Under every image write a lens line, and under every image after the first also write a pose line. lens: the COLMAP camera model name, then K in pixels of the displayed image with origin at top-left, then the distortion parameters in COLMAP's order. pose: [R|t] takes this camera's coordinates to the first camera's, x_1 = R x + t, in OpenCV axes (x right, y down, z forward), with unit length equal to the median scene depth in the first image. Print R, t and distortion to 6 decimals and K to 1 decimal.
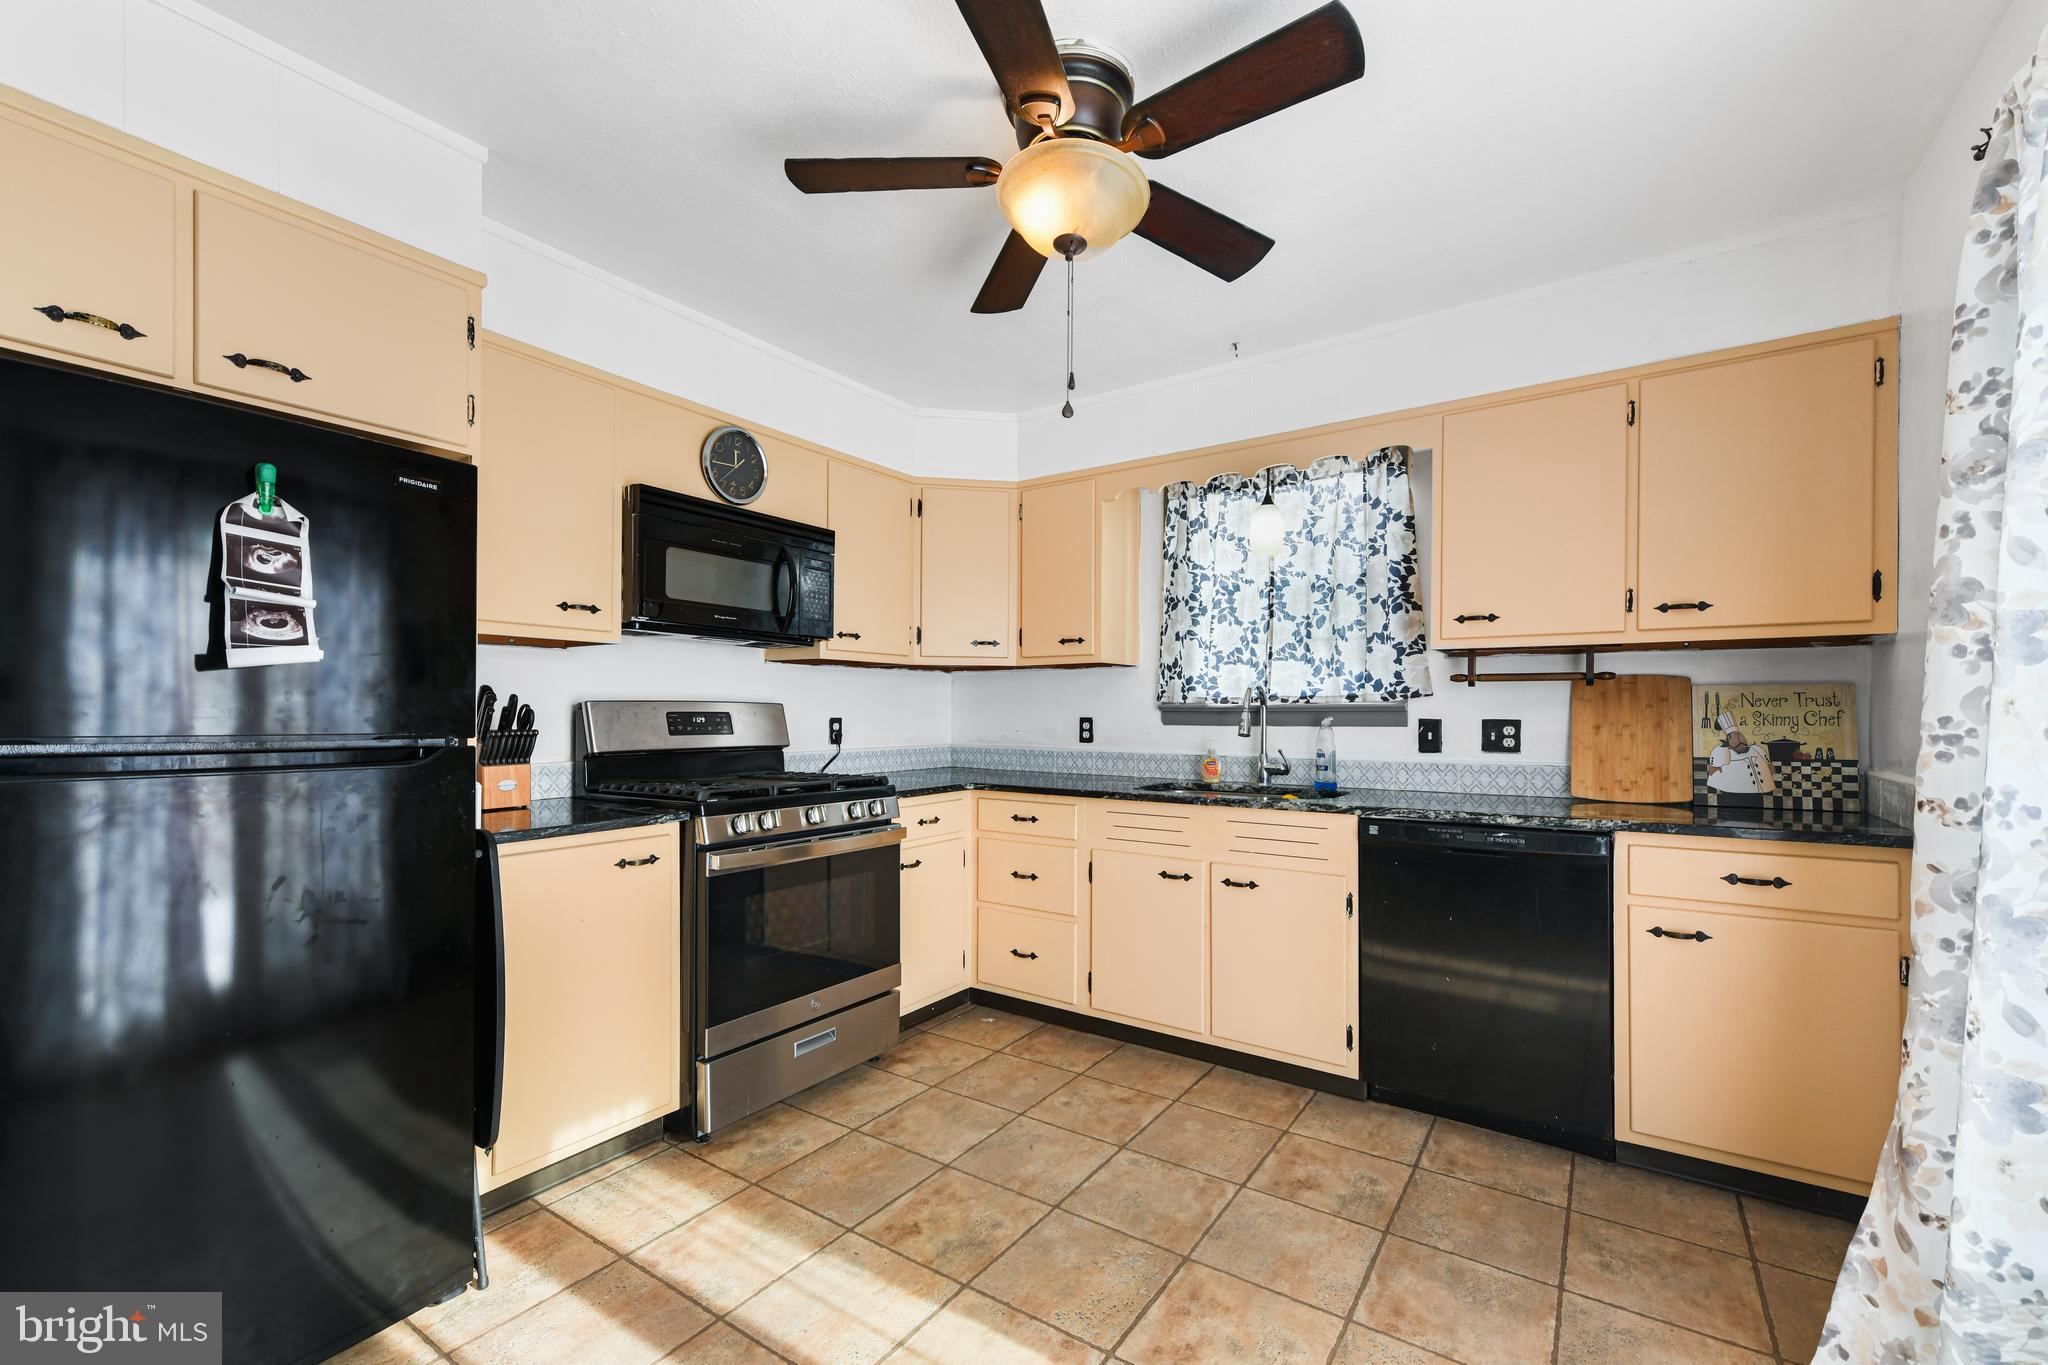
lens RADIAL K [[839.0, 0, 1019.5], [0, 839.0, 723.4], [0, 0, 1]] dist [0.007270, -0.000997]
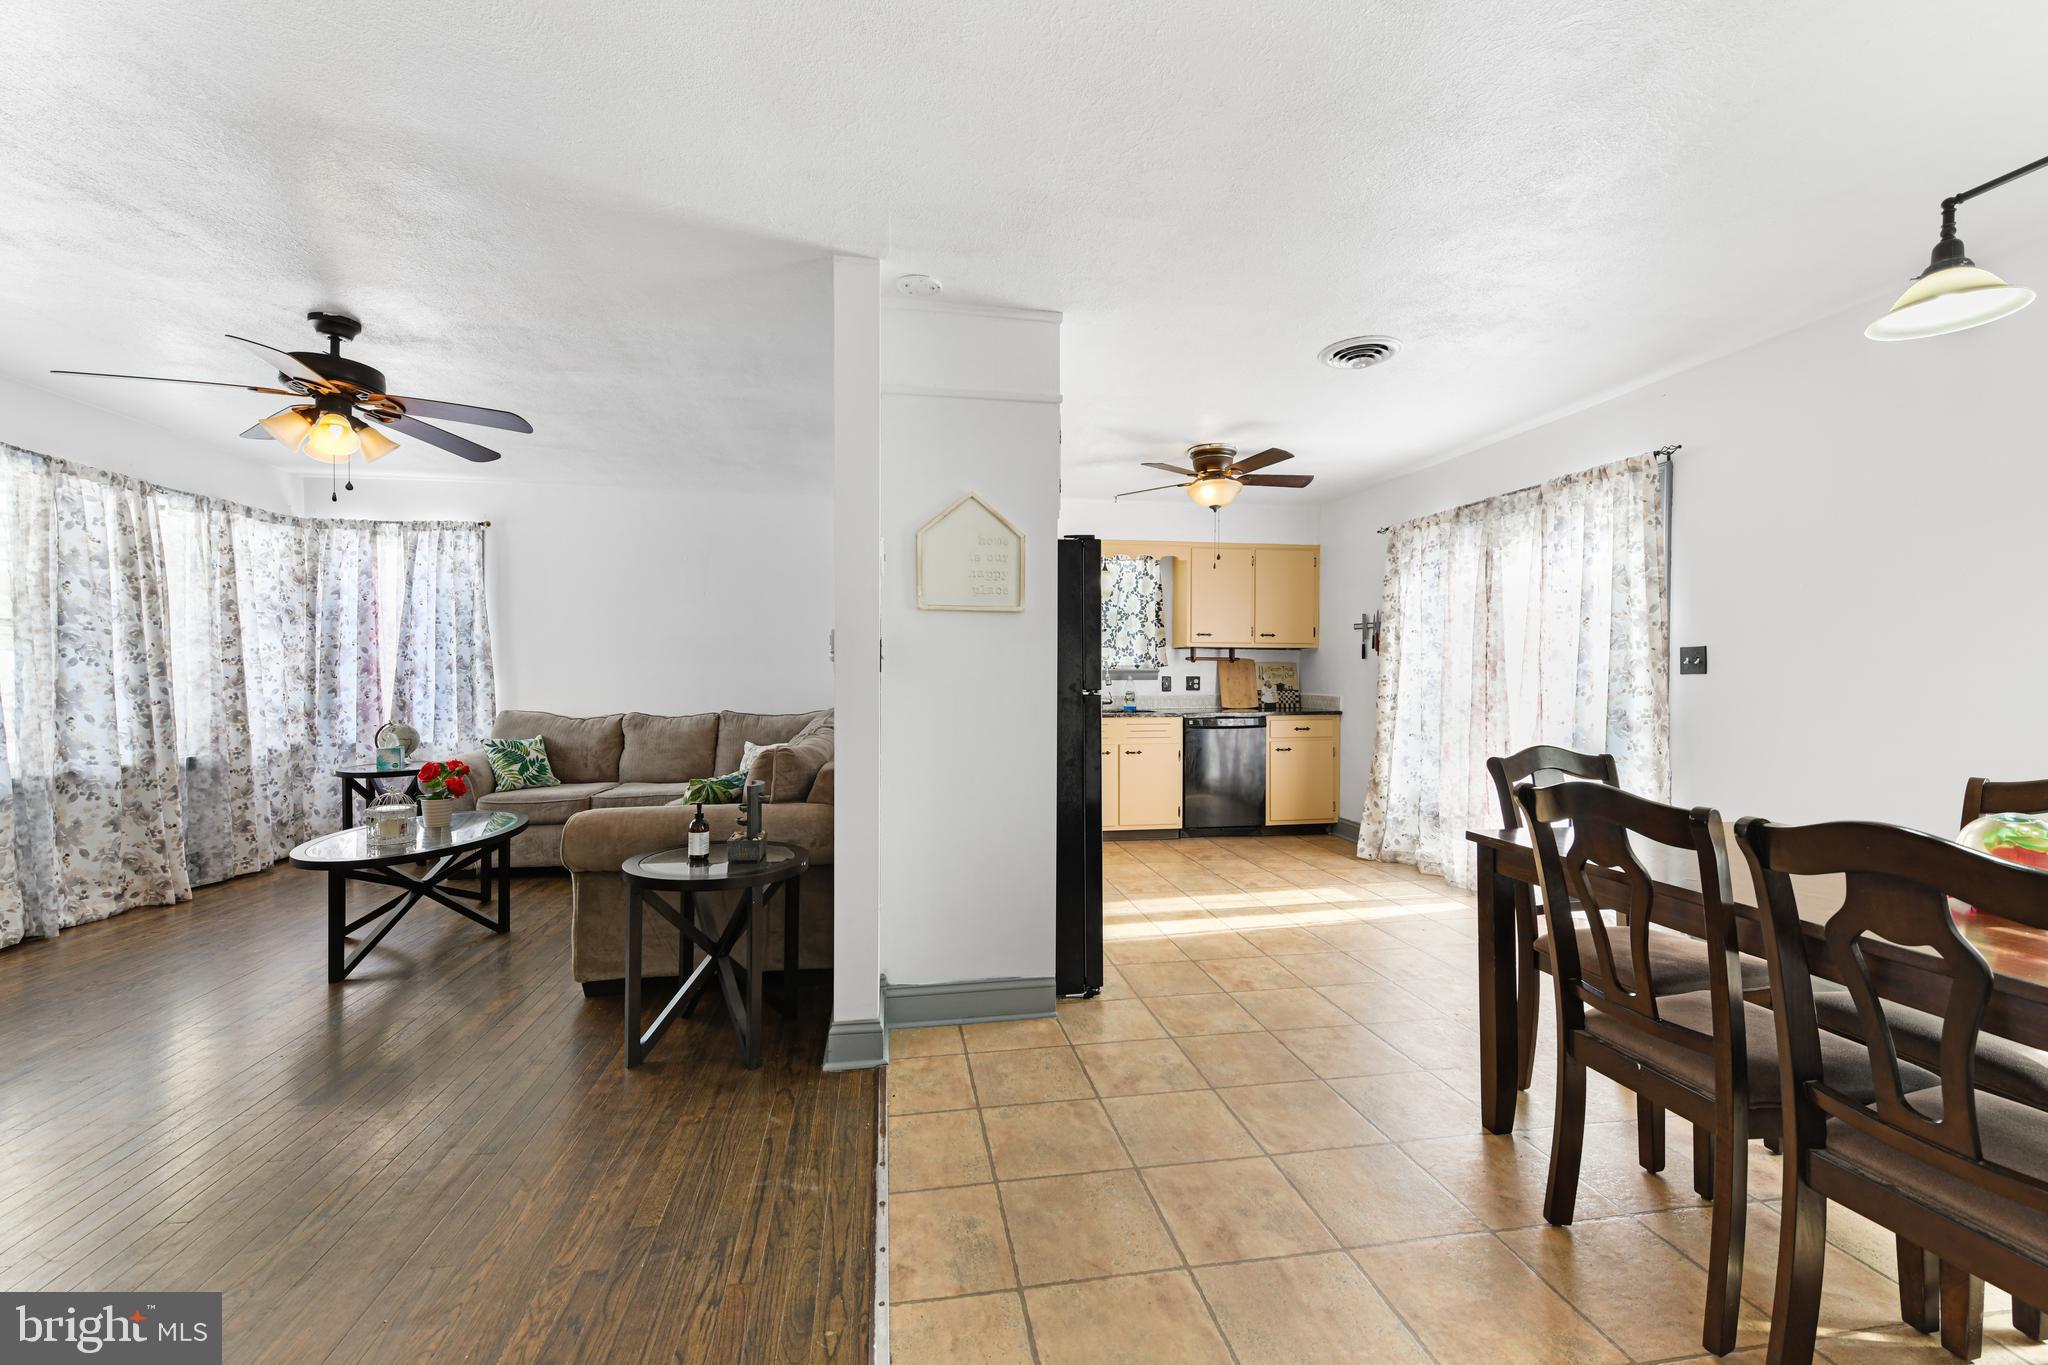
lens RADIAL K [[839.0, 0, 1027.6], [0, 839.0, 684.7], [0, 0, 1]] dist [0.007270, -0.000997]
pose [[0.711121, -0.012140, 0.702965, -1.284680], [0.009202, 0.999926, 0.007960, -0.004250], [-0.703010, 0.000808, 0.711180, -0.304859]]
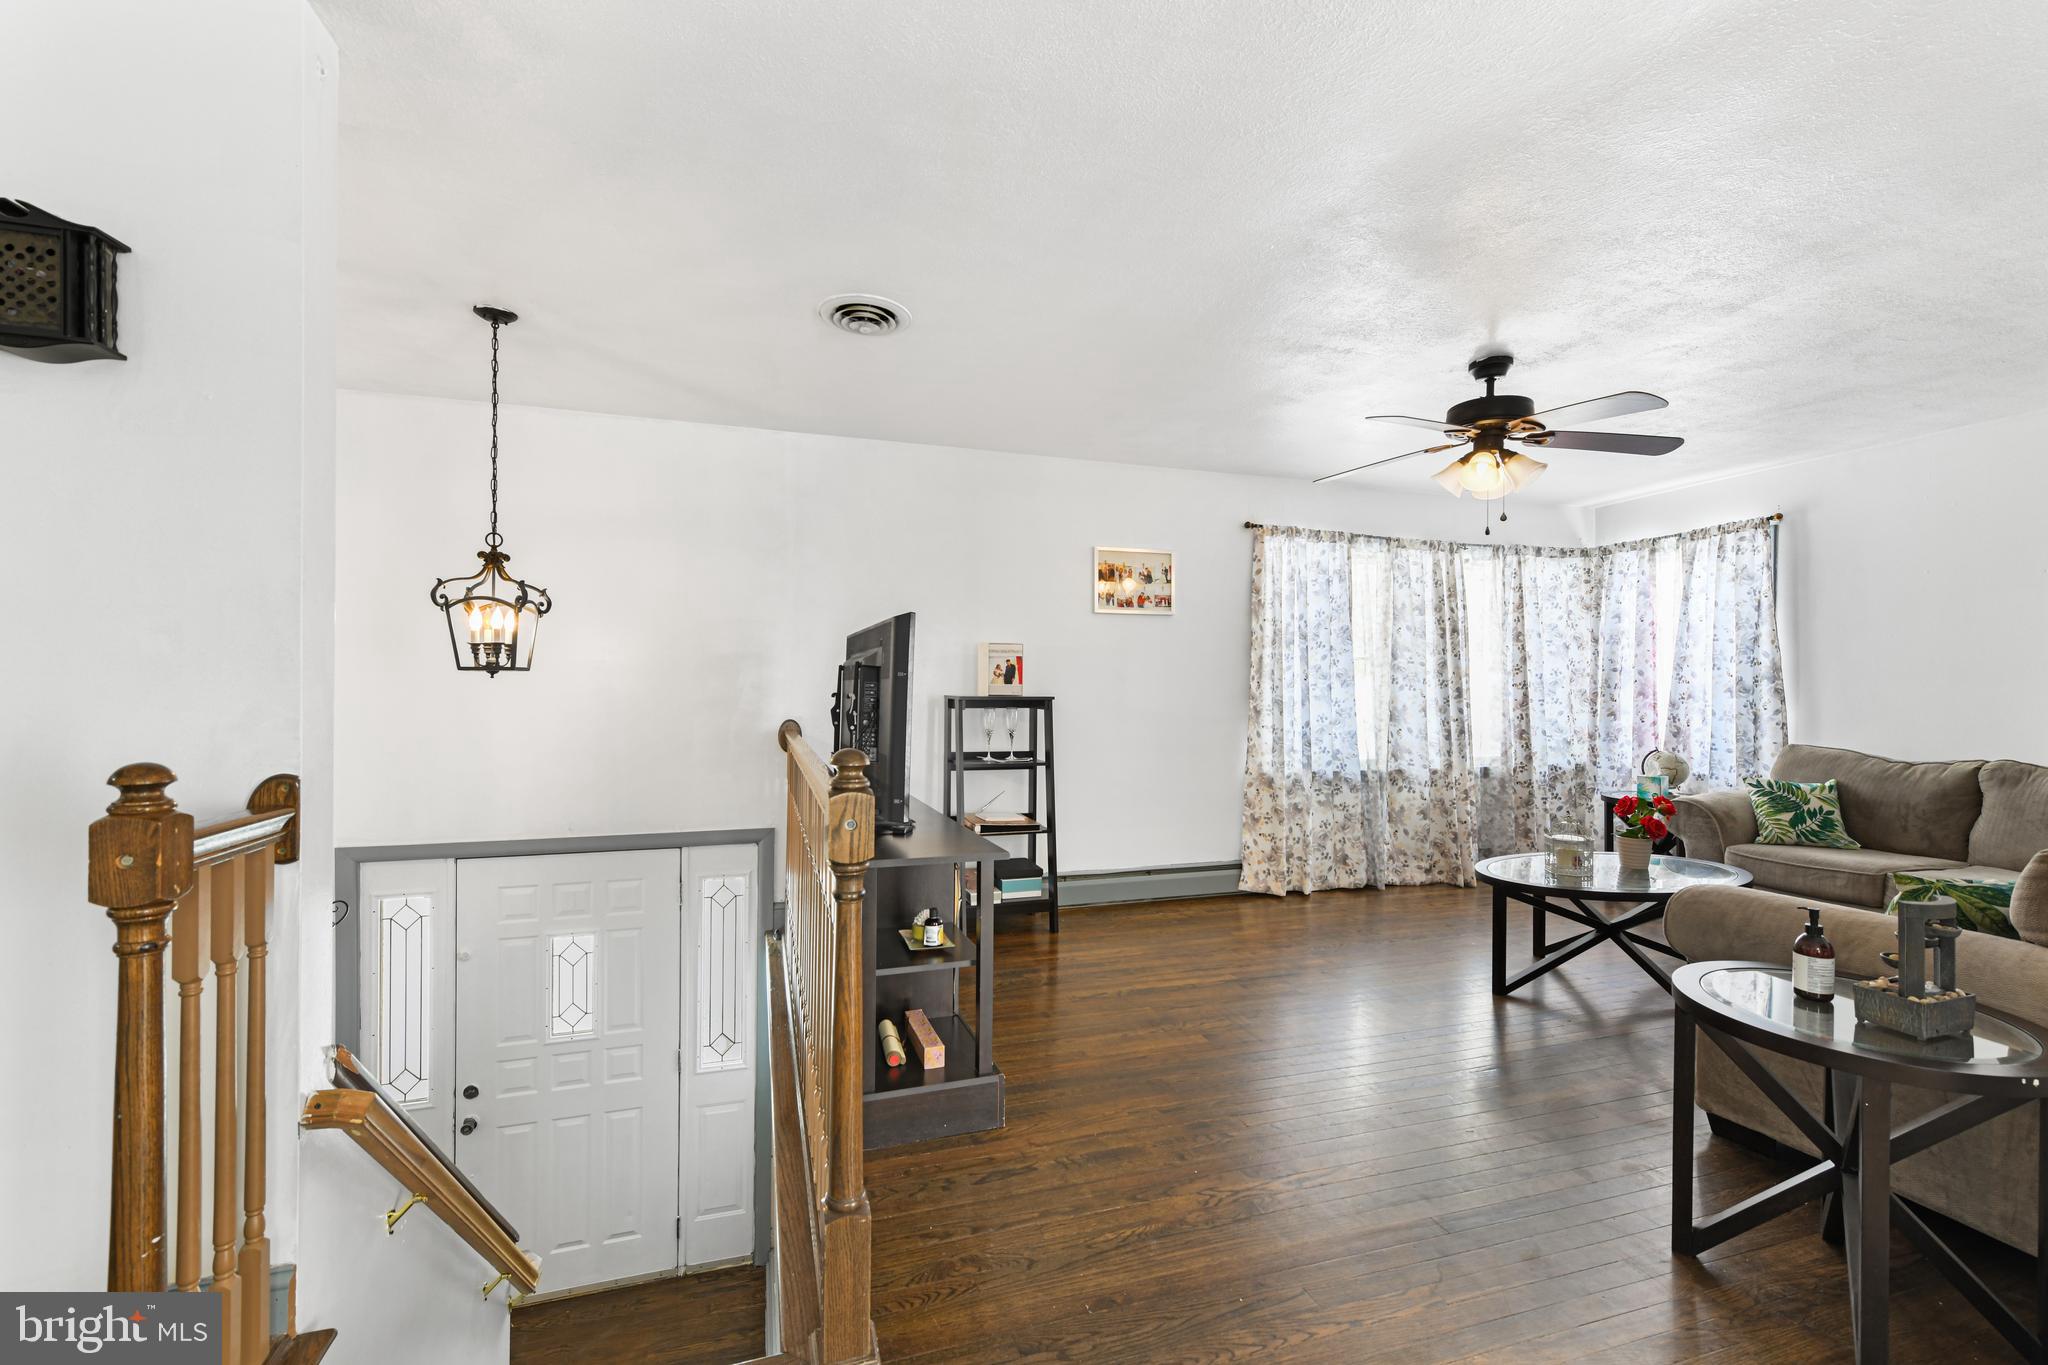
lens RADIAL K [[839.0, 0, 1025.3], [0, 839.0, 687.9], [0, 0, 1]] dist [0.007270, -0.000997]
pose [[0.797220, -0.001990, -0.603686, -0.987151], [-0.008170, 0.999867, -0.014084, -0.010995], [0.603634, 0.016160, 0.797098, -0.194627]]
